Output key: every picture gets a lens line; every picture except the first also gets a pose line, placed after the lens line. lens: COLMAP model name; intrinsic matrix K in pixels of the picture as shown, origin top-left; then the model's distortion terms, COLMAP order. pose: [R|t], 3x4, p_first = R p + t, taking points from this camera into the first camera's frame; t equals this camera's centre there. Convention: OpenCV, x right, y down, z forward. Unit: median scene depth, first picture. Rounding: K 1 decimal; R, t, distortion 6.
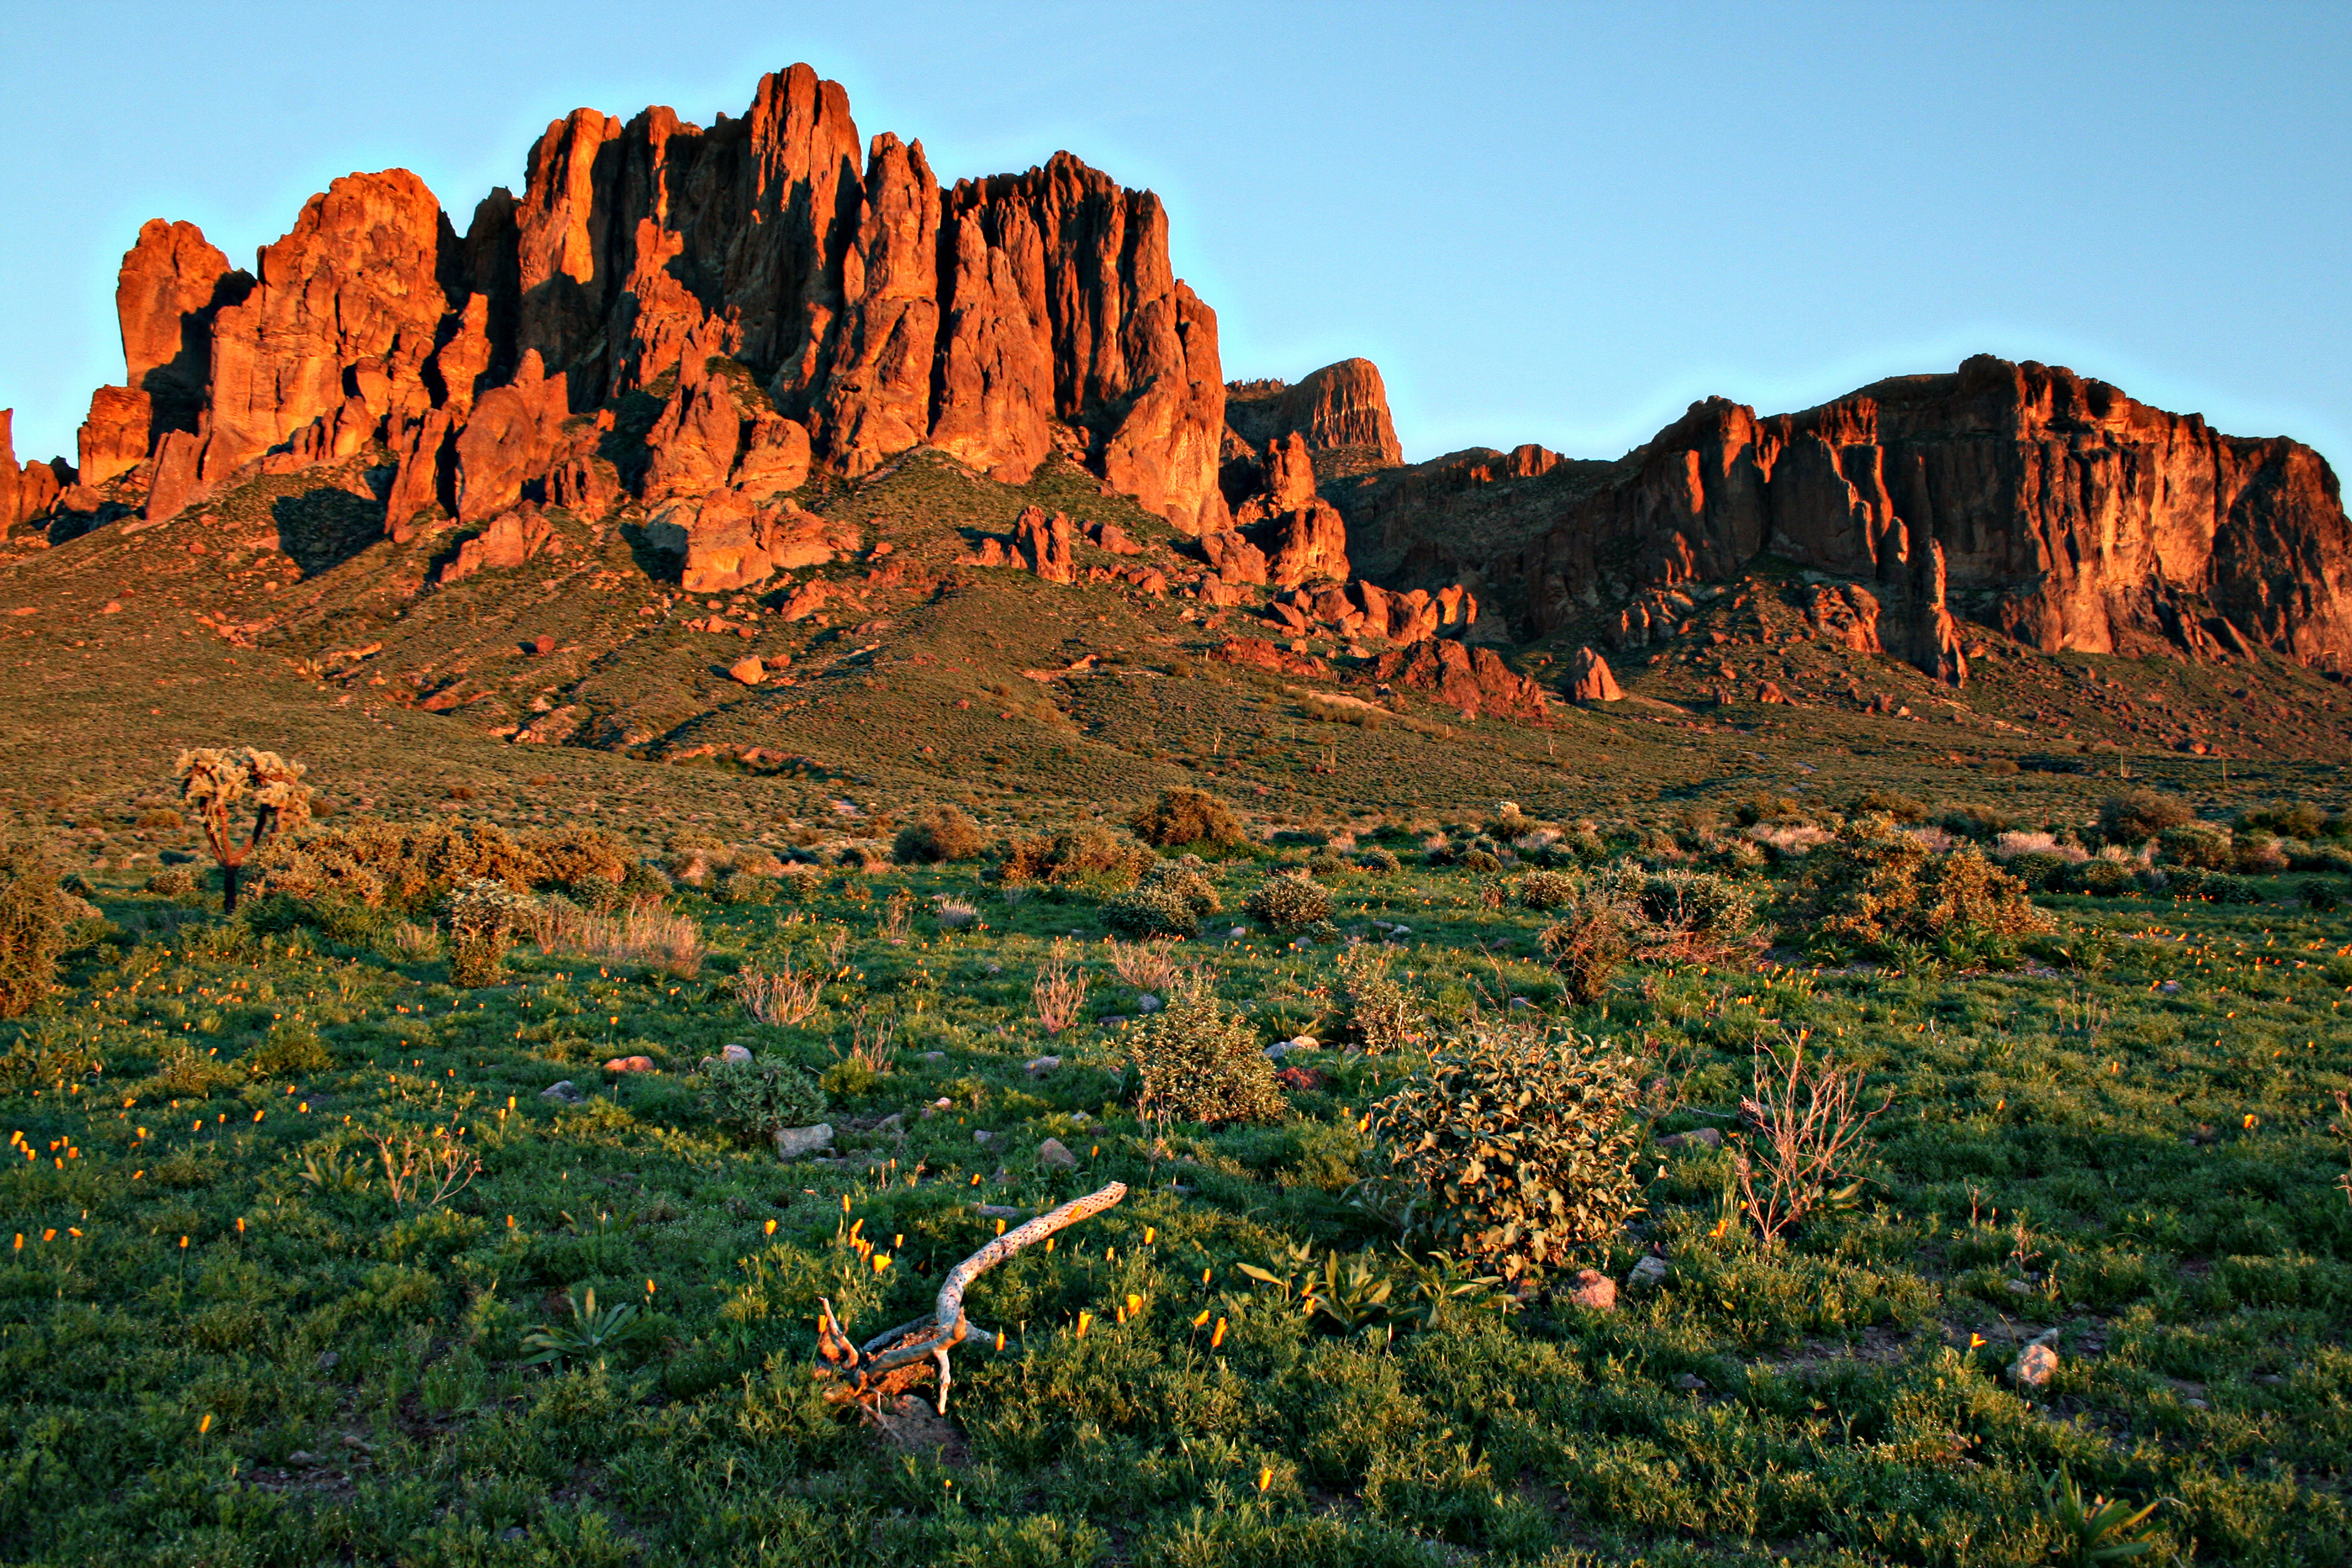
lens RADIAL K [[1950.5, 0, 1182.5], [0, 1950.5, 788.4], [0, 0, 1]] dist [-0.105546, -0.001190]
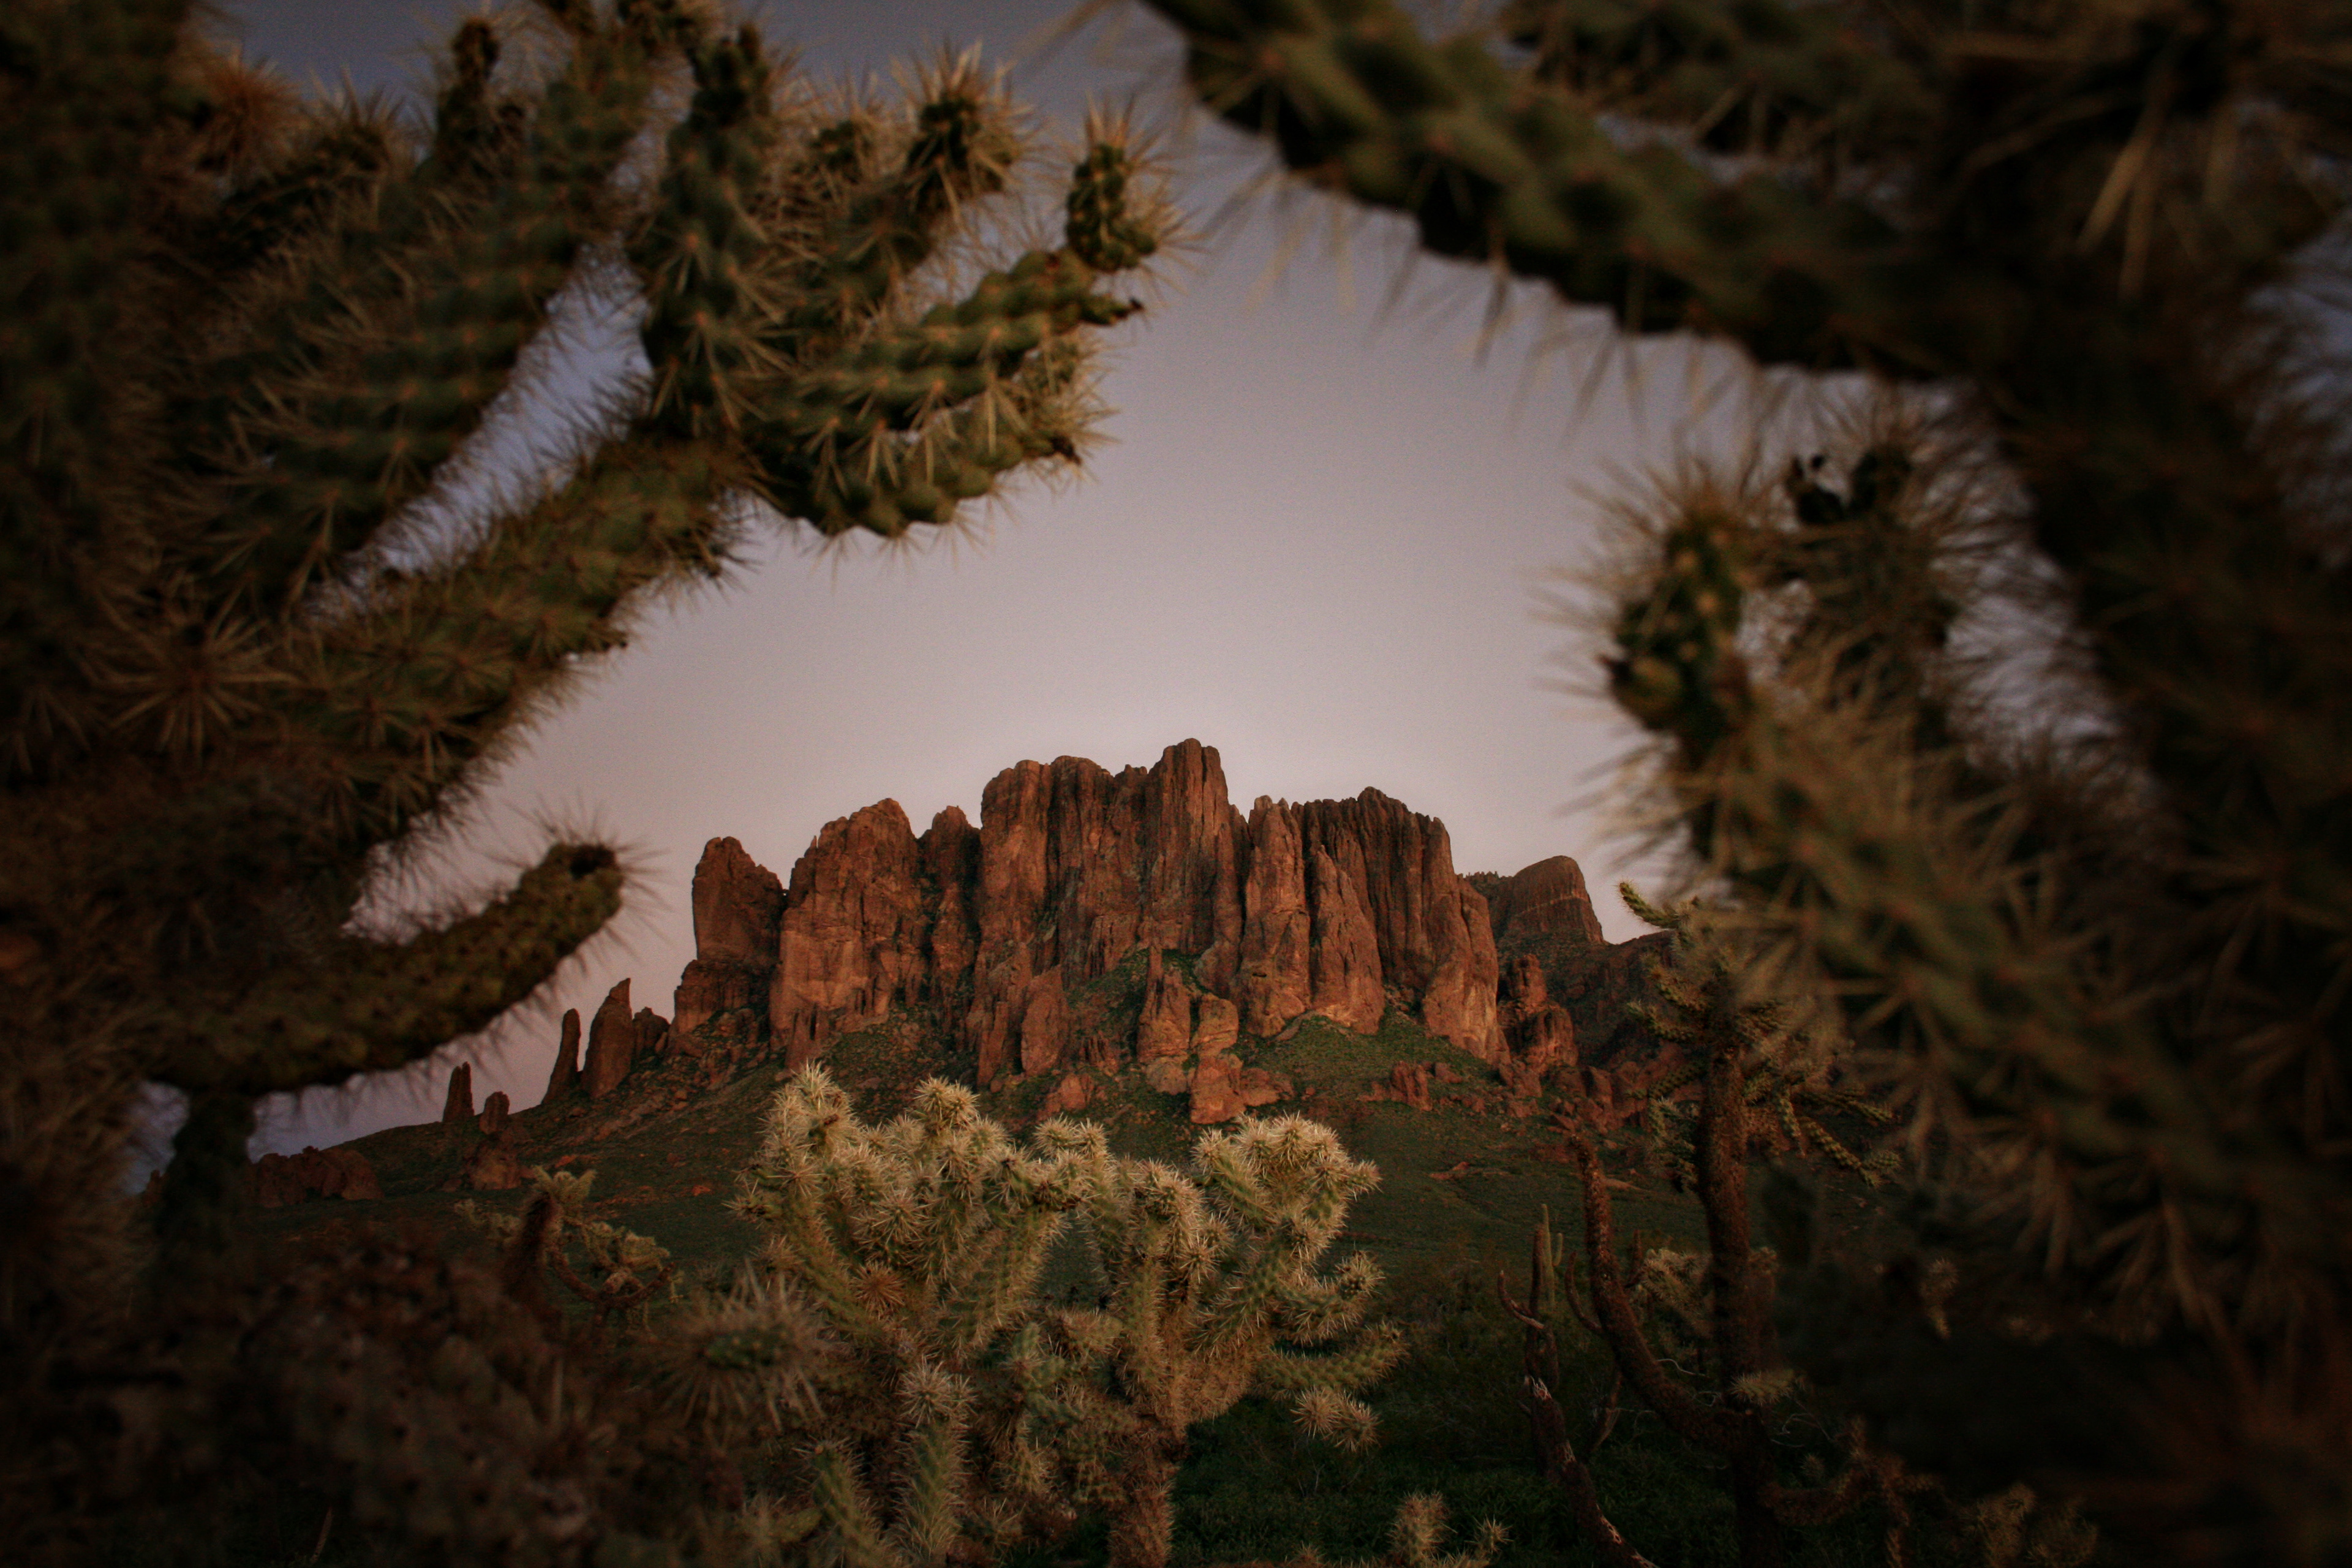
lens RADIAL K [[1950.5, 0, 1164.6], [0, 1950.5, 788.1], [0, 0, 1]] dist [-0.105546, -0.001190]
pose [[0.993986, -0.048816, -0.098021, -0.083821], [0.026349, 0.975459, -0.218598, -0.015419], [0.106287, 0.214701, 0.970879, -0.512205]]
